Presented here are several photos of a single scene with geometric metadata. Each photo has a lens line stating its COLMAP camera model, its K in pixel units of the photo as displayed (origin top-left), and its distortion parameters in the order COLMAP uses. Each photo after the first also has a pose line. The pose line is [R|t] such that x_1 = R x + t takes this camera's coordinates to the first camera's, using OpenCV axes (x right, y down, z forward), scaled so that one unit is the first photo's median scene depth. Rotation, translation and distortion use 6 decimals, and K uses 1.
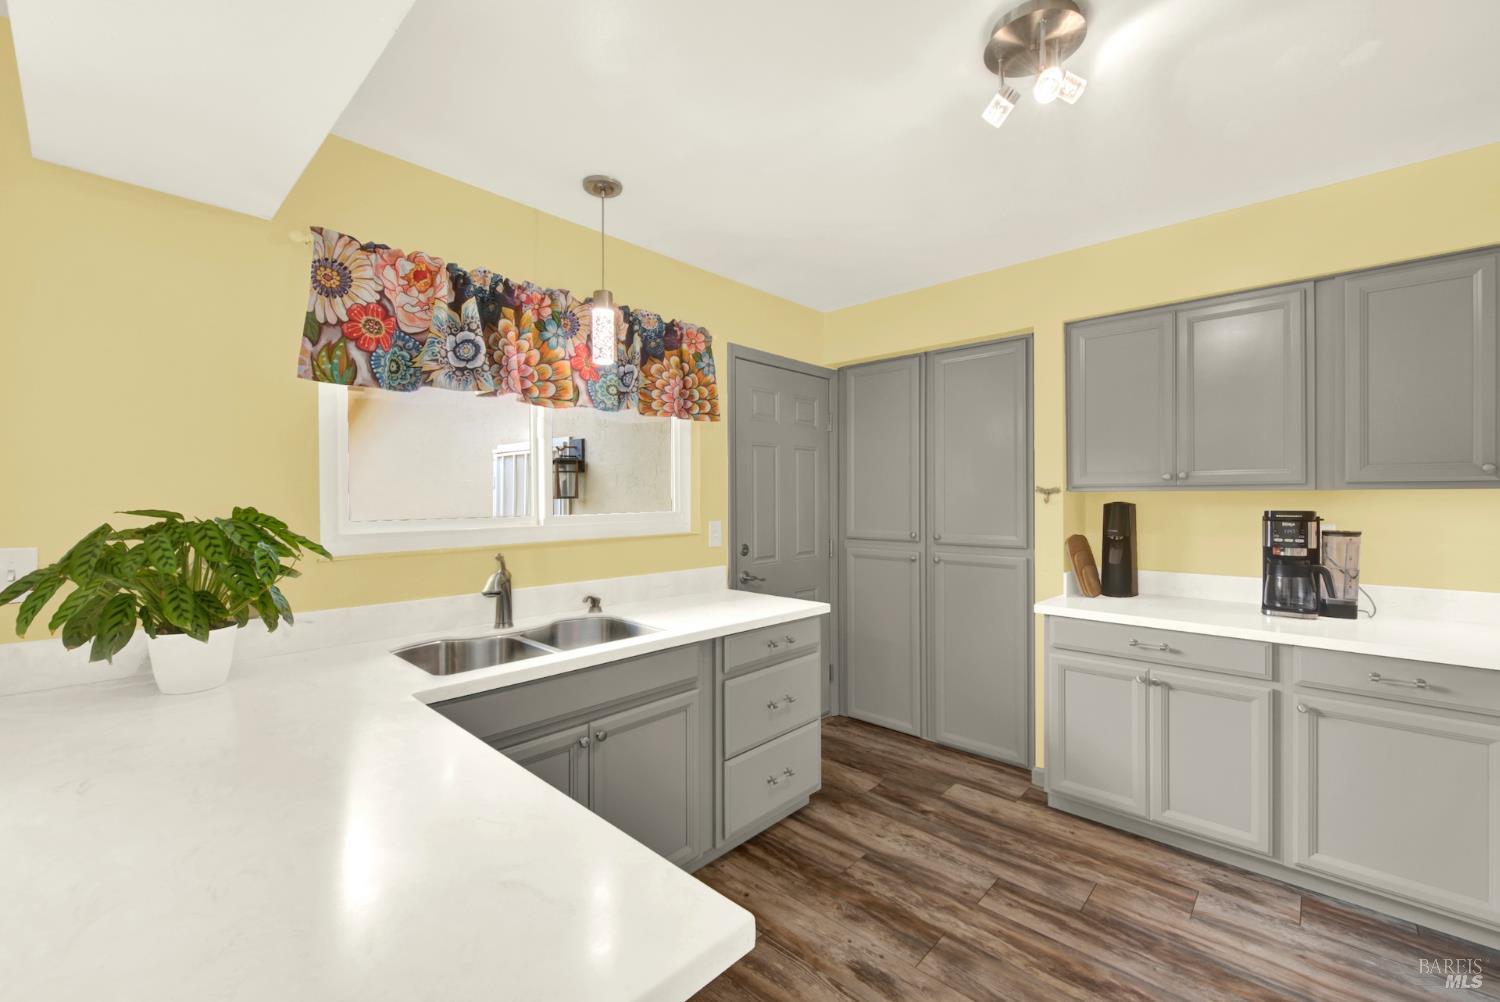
lens RADIAL K [[607.7, 0, 750.0], [0, 607.7, 501.0], [0, 0, 1]] dist [0.000446, 0.000025]
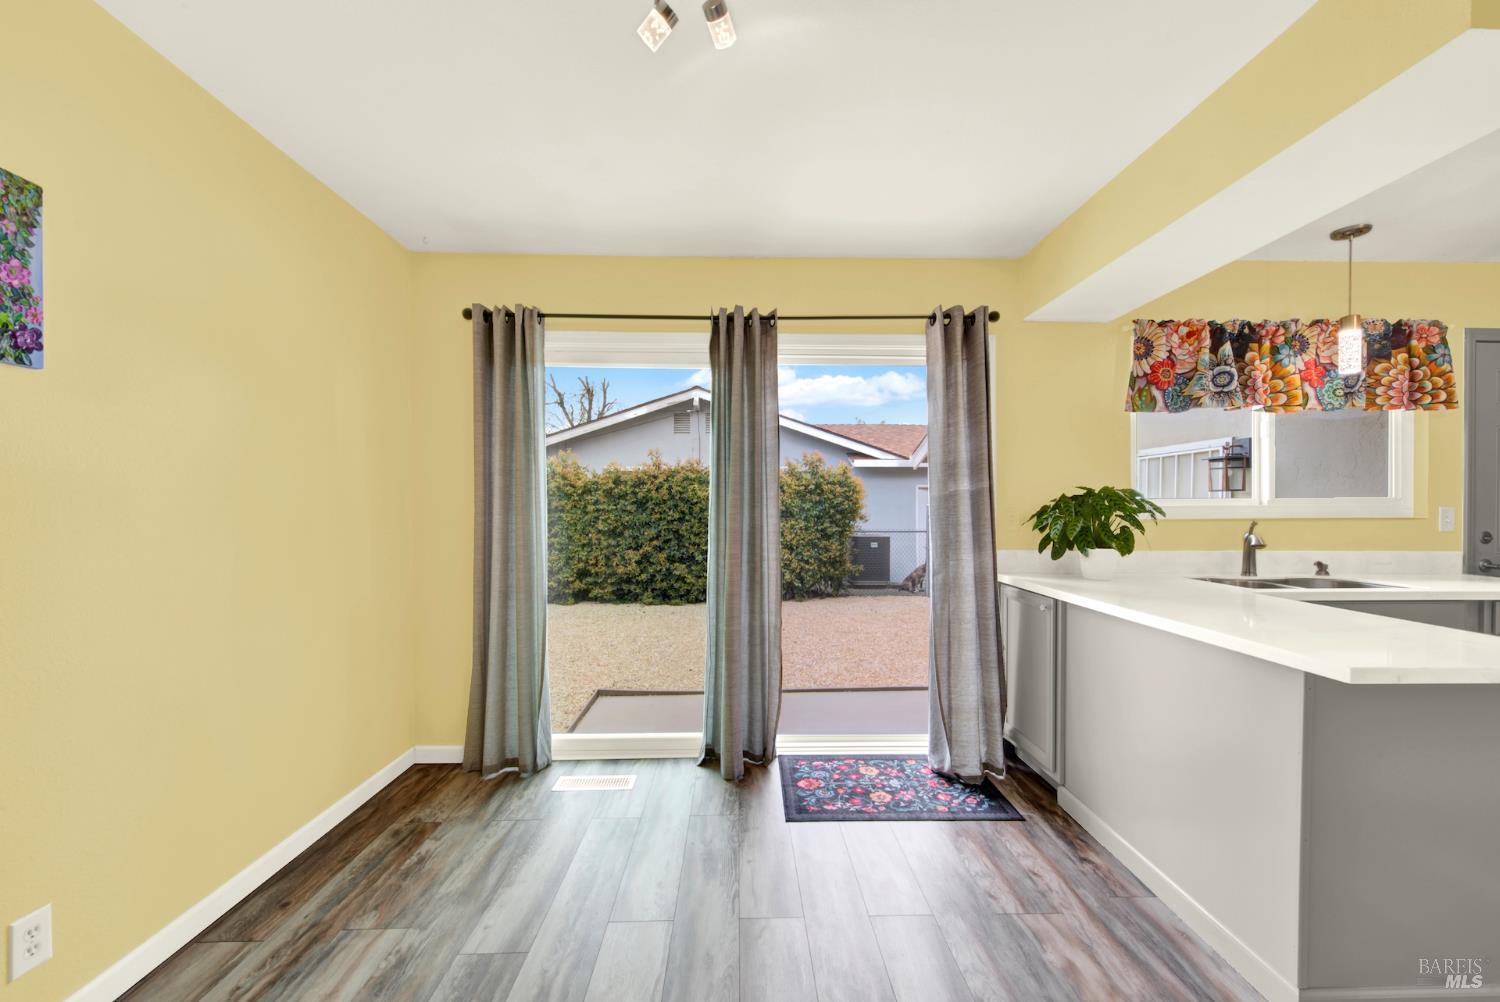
lens RADIAL K [[605.5, 0, 758.1], [0, 605.5, 515.2], [0, 0, 1]] dist [-0.000478, -0.000836]
pose [[0.706137, 0.009442, -0.708013, -0.200074], [-0.006370, 0.999955, 0.006983, 0.061364], [0.708047, -0.000421, 0.706165, -0.689077]]
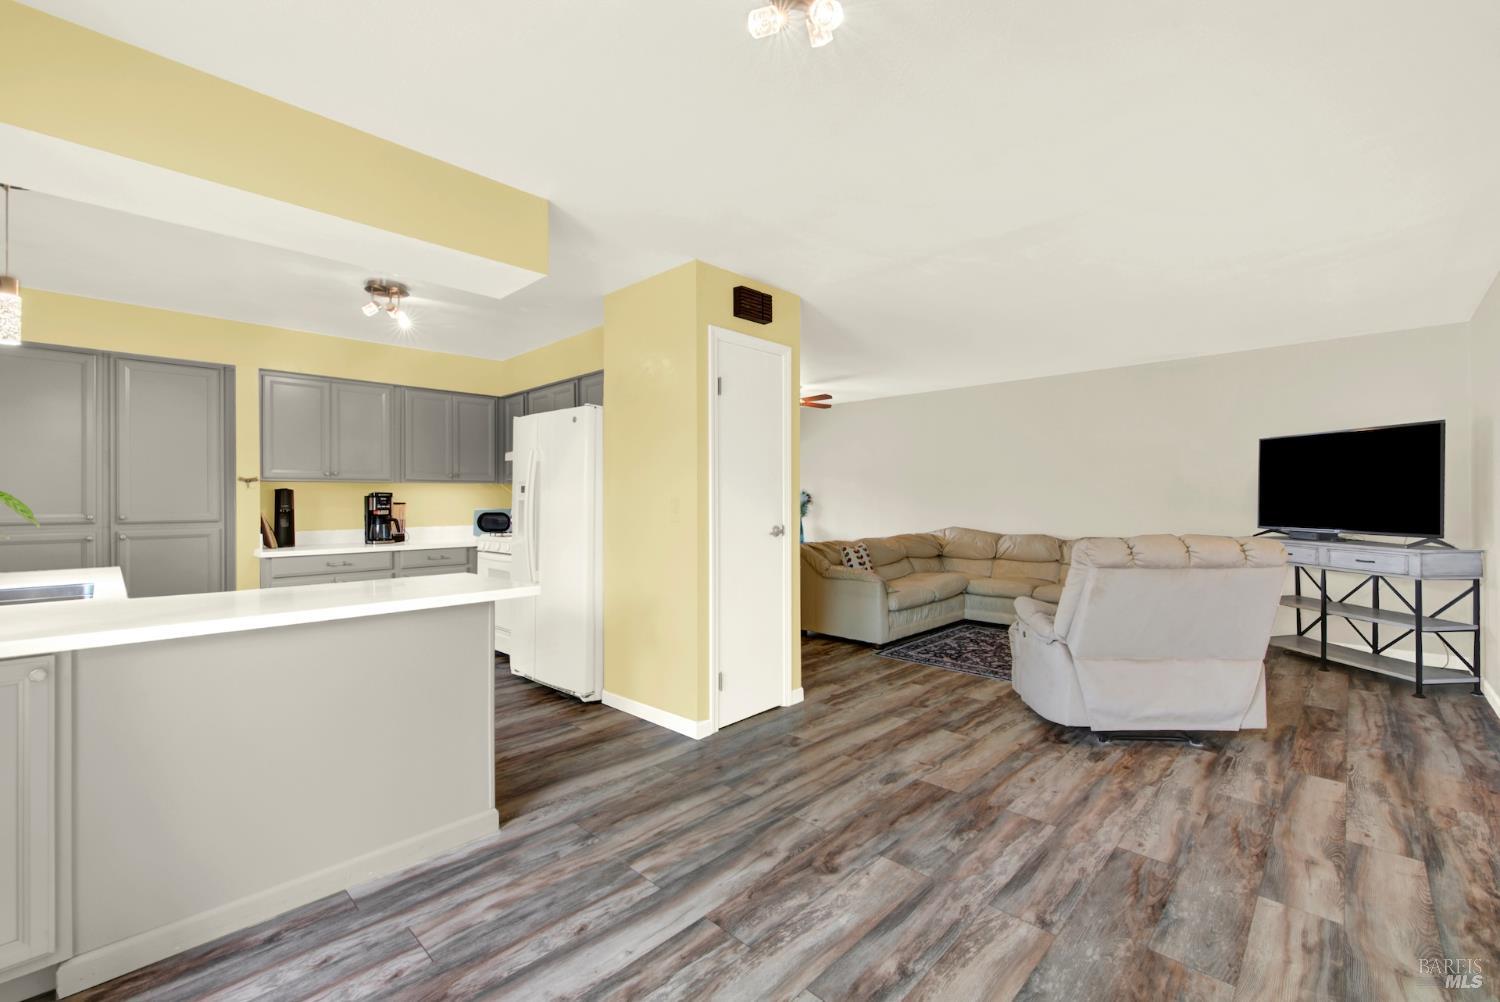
lens RADIAL K [[623.5, 0, 757.9], [0, 623.5, 498.2], [0, 0, 1]] dist [-0.000589, -0.000338]
pose [[0.011251, 0.006101, 0.999918, -1.218936], [0.014787, 0.999871, -0.006267, 0.067870], [-0.999827, 0.014856, 0.011159, -0.304230]]
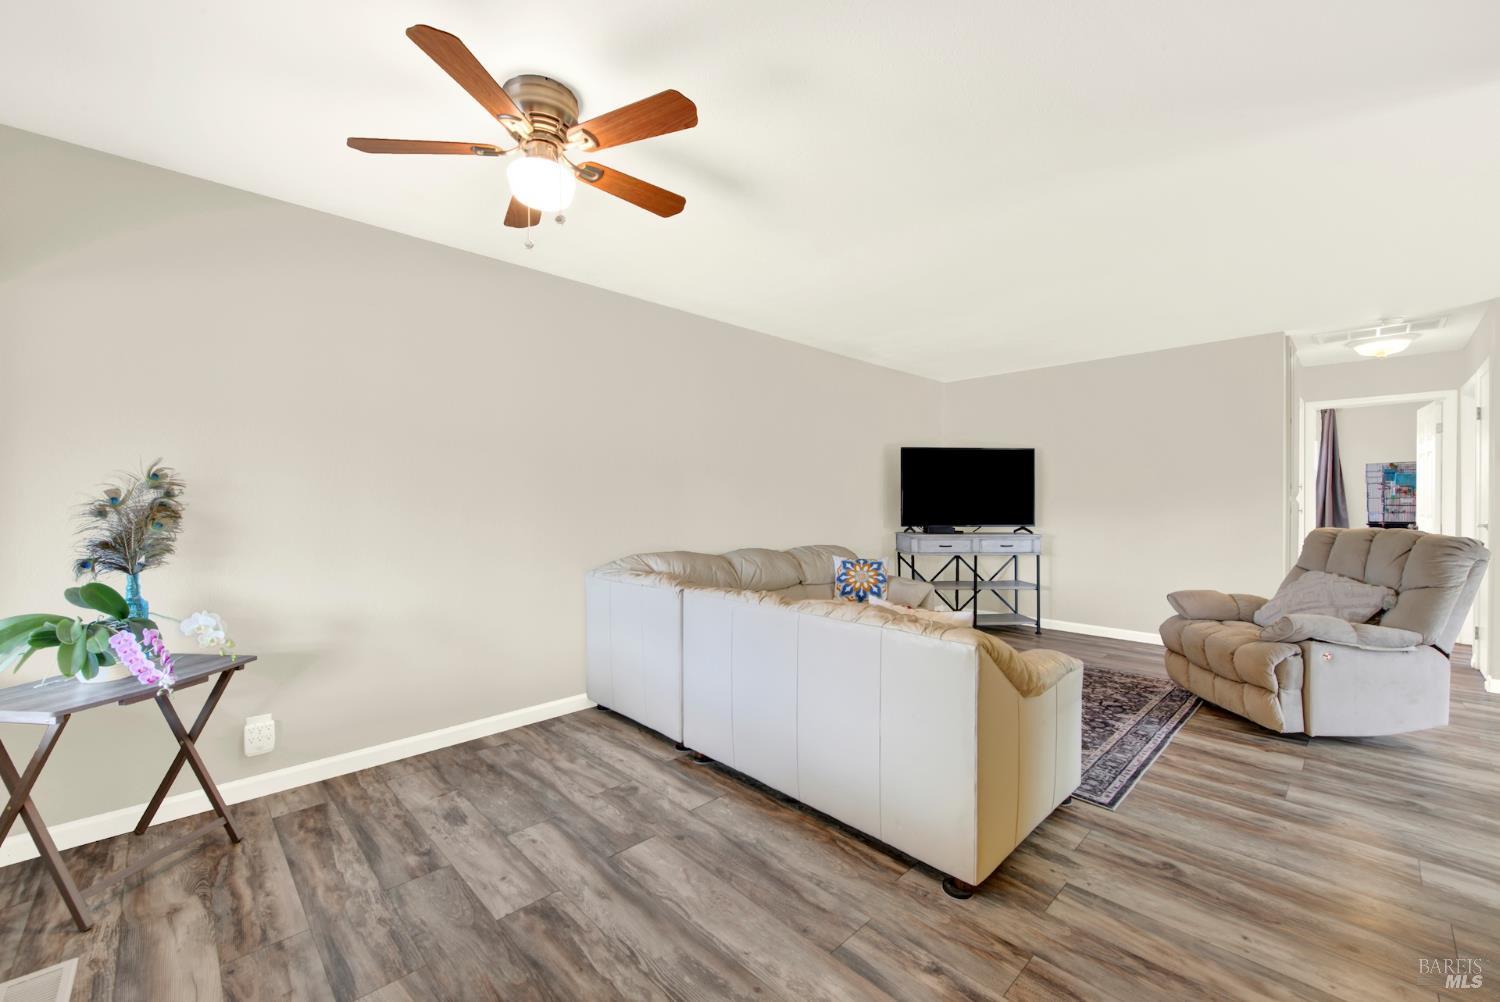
lens RADIAL K [[597.8, 0, 758.8], [0, 597.8, 500.3], [0, 0, 1]] dist [-0.000098, -0.000268]
pose [[-0.999261, 0.006626, 0.037853, 1.385696], [0.006980, 0.999933, 0.009226, 0.055165], [-0.037789, 0.009483, -0.999241, 0.343741]]
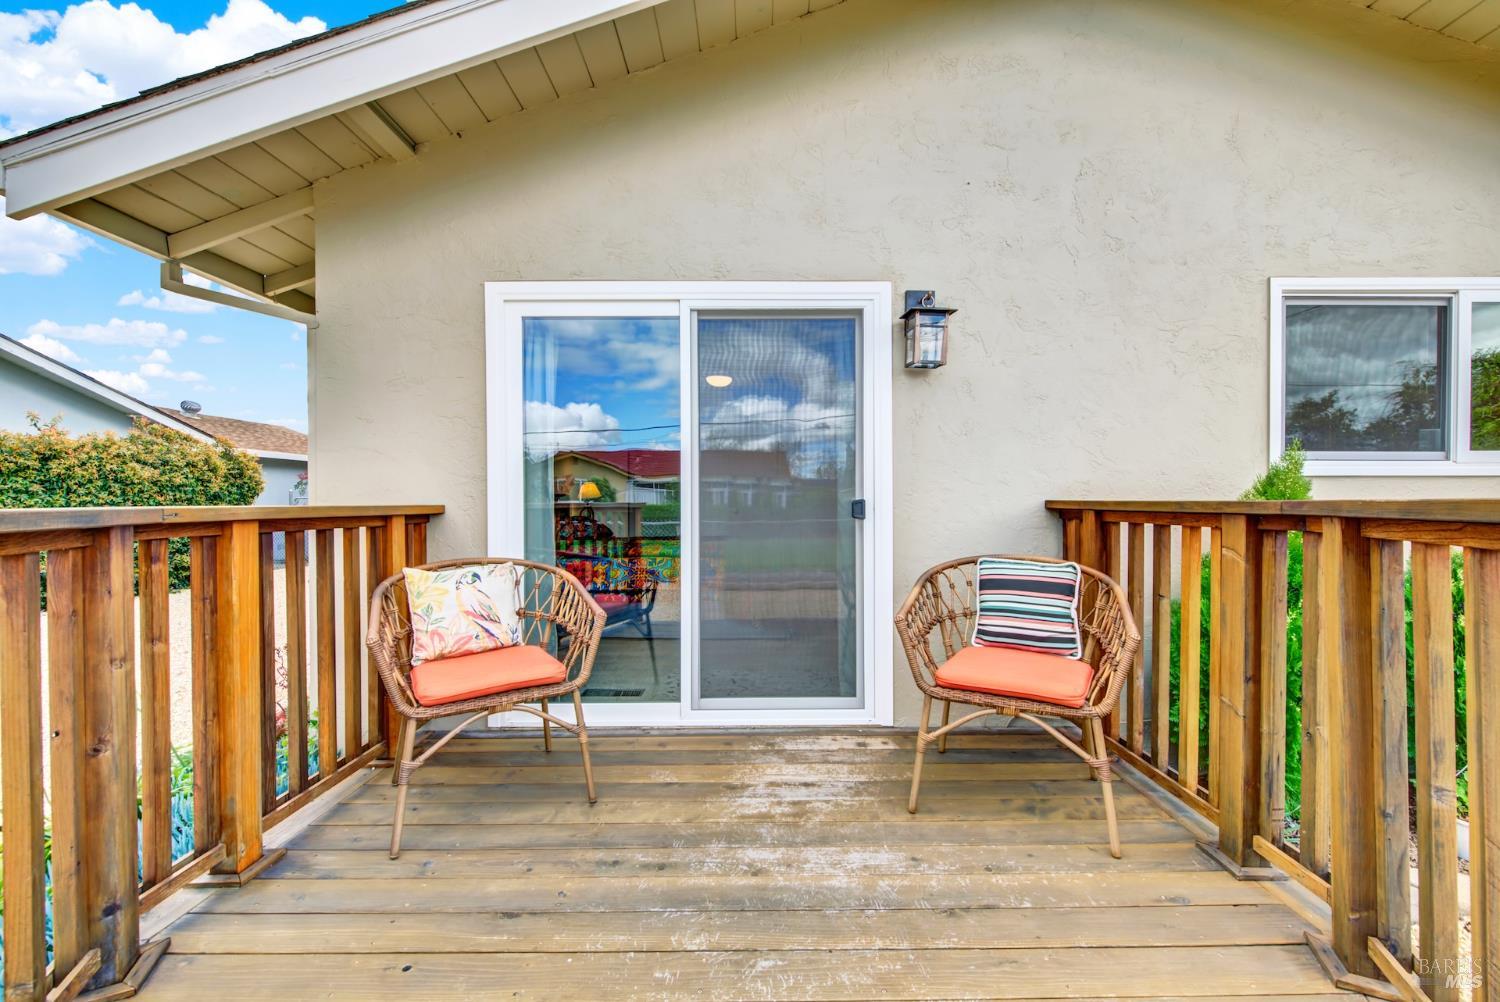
lens RADIAL K [[607.7, 0, 750.0], [0, 607.7, 501.0], [0, 0, 1]] dist [0.000446, 0.000025]
pose [[0.725738, -0.005689, 0.687948, -3.420570], [0.008890, 0.999960, -0.001110, 0.156226], [-0.687914, 0.006922, 0.725759, -3.435293]]
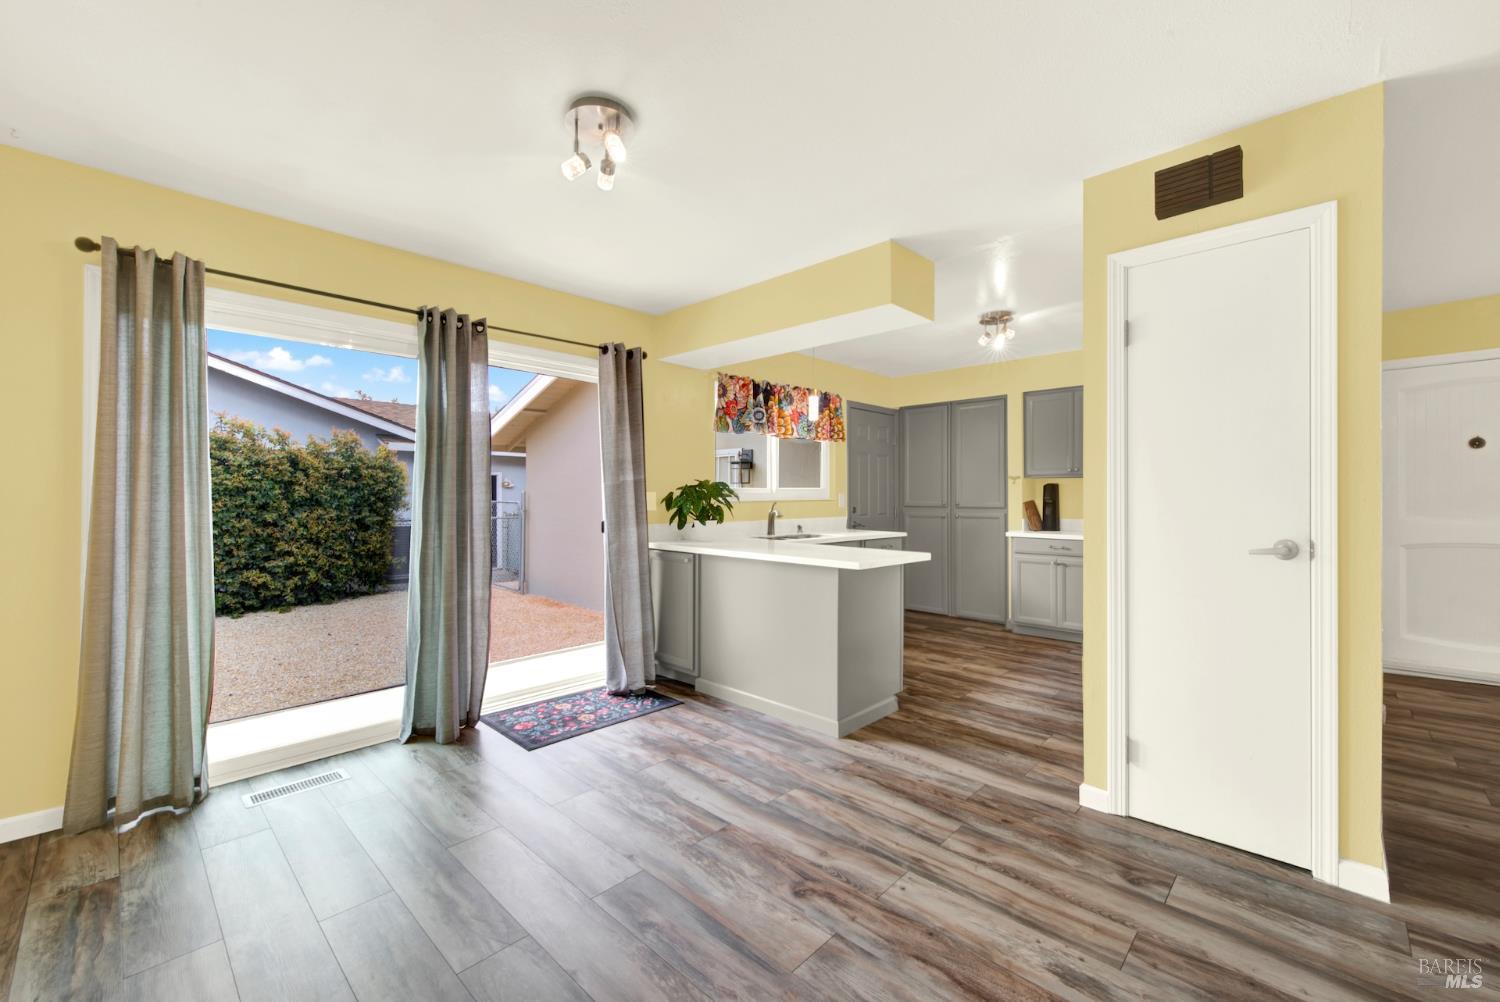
lens RADIAL K [[604.3, 0, 756.9], [0, 604.3, 498.0], [0, 0, 1]] dist [0.001269, -0.000414]
pose [[0.999994, 0.001021, -0.003390, -0.410256], [-0.001037, 0.999988, -0.004720, 0.071481], [0.003386, 0.004724, 0.999983, -1.166285]]
